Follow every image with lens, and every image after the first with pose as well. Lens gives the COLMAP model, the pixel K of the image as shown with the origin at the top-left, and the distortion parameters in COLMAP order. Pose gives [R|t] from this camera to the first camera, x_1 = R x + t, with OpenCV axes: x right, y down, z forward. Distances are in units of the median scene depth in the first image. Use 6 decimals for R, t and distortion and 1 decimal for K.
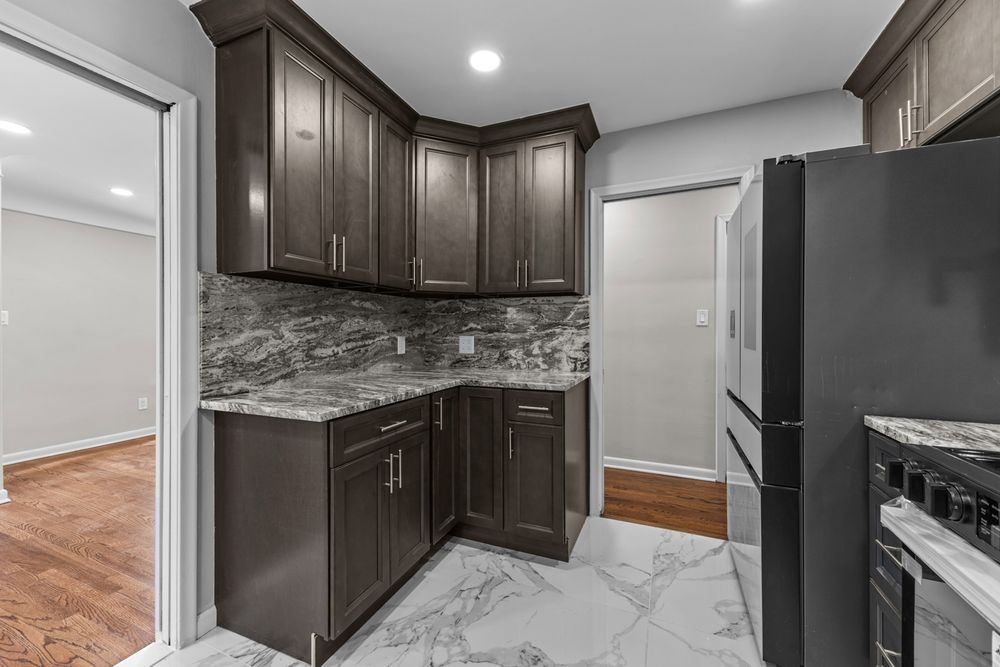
lens RADIAL K [[398.8, 0, 498.4], [0, 398.8, 329.6], [0, 0, 1]] dist [0.012952, -0.000777]
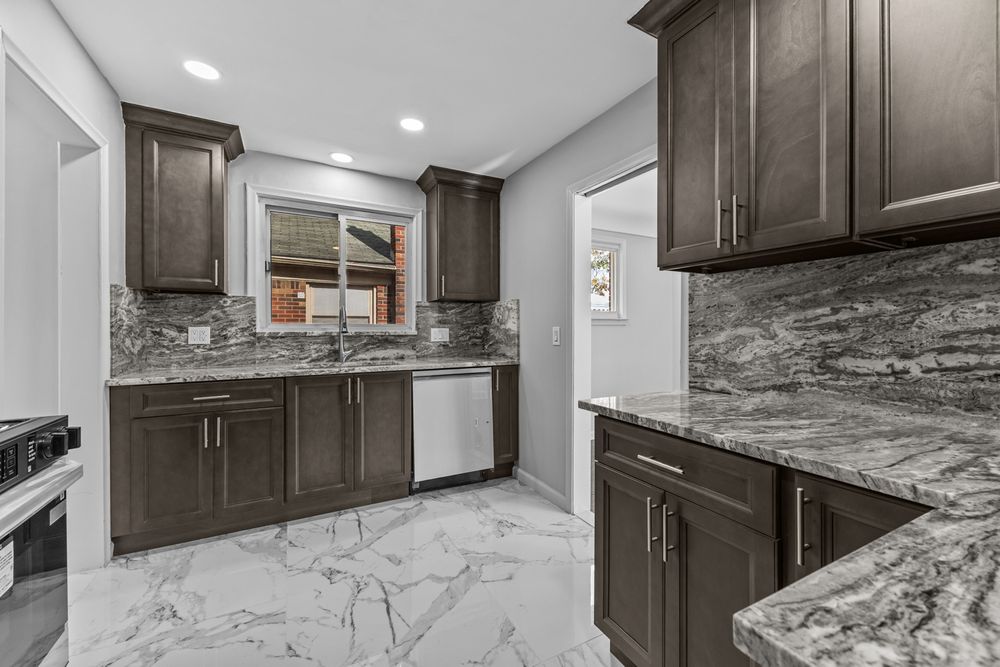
lens RADIAL K [[398.8, 0, 504.2], [0, 398.8, 329.8], [0, 0, 1]] dist [0.012952, -0.000777]
pose [[-0.625020, 0.001953, -0.780606, 0.360750], [-0.000050, 0.999997, 0.002542, 0.002933], [0.780609, 0.001628, -0.625018, 0.968455]]
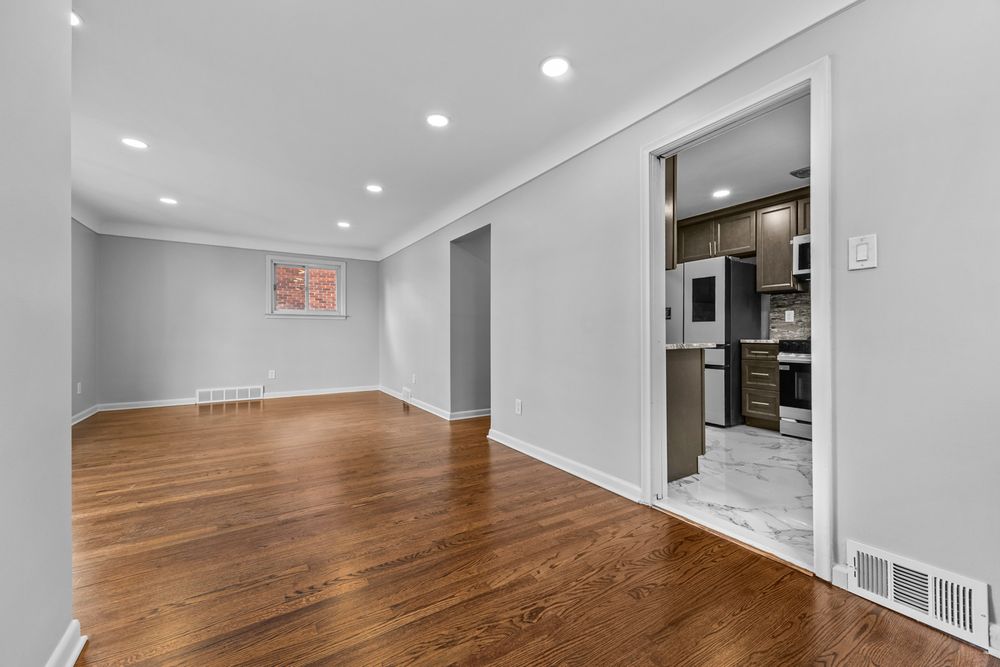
lens RADIAL K [[398.8, 0, 501.7], [0, 398.8, 332.6], [0, 0, 1]] dist [0.012952, -0.000777]
pose [[0.565243, 0.001944, 0.824922, -1.789828], [0.000509, 0.999996, -0.002706, 0.098840], [-0.824924, 0.001950, 0.565240, 0.464280]]
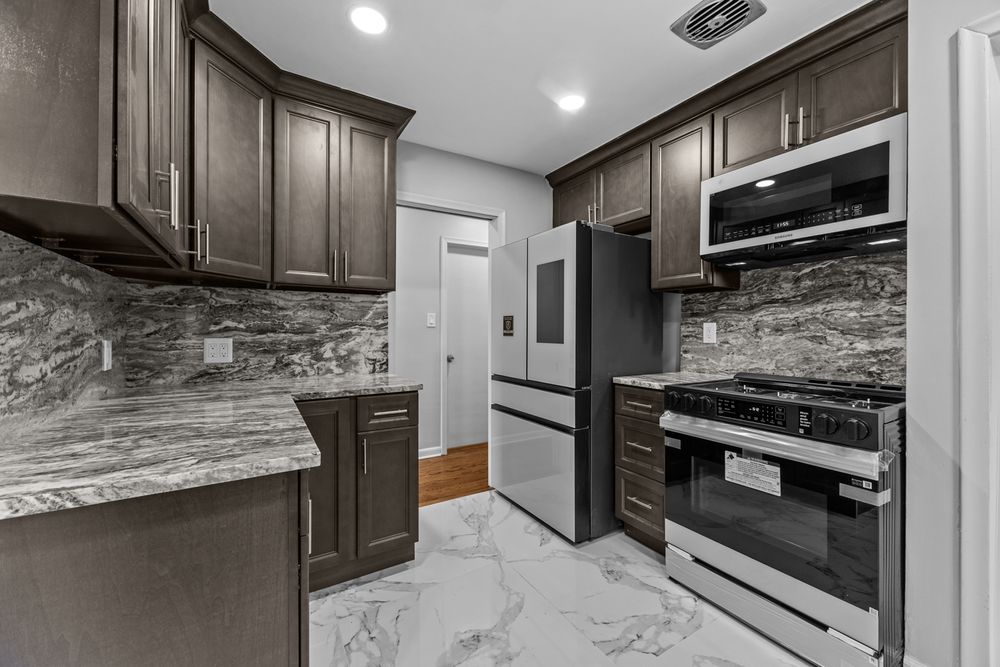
lens RADIAL K [[398.8, 0, 500.5], [0, 398.8, 332.0], [0, 0, 1]] dist [0.012952, -0.000777]
pose [[0.581511, -0.002295, 0.813535, -0.511747], [0.000174, 0.999996, 0.002697, 0.003548], [-0.813539, -0.001426, 0.581509, 0.229758]]
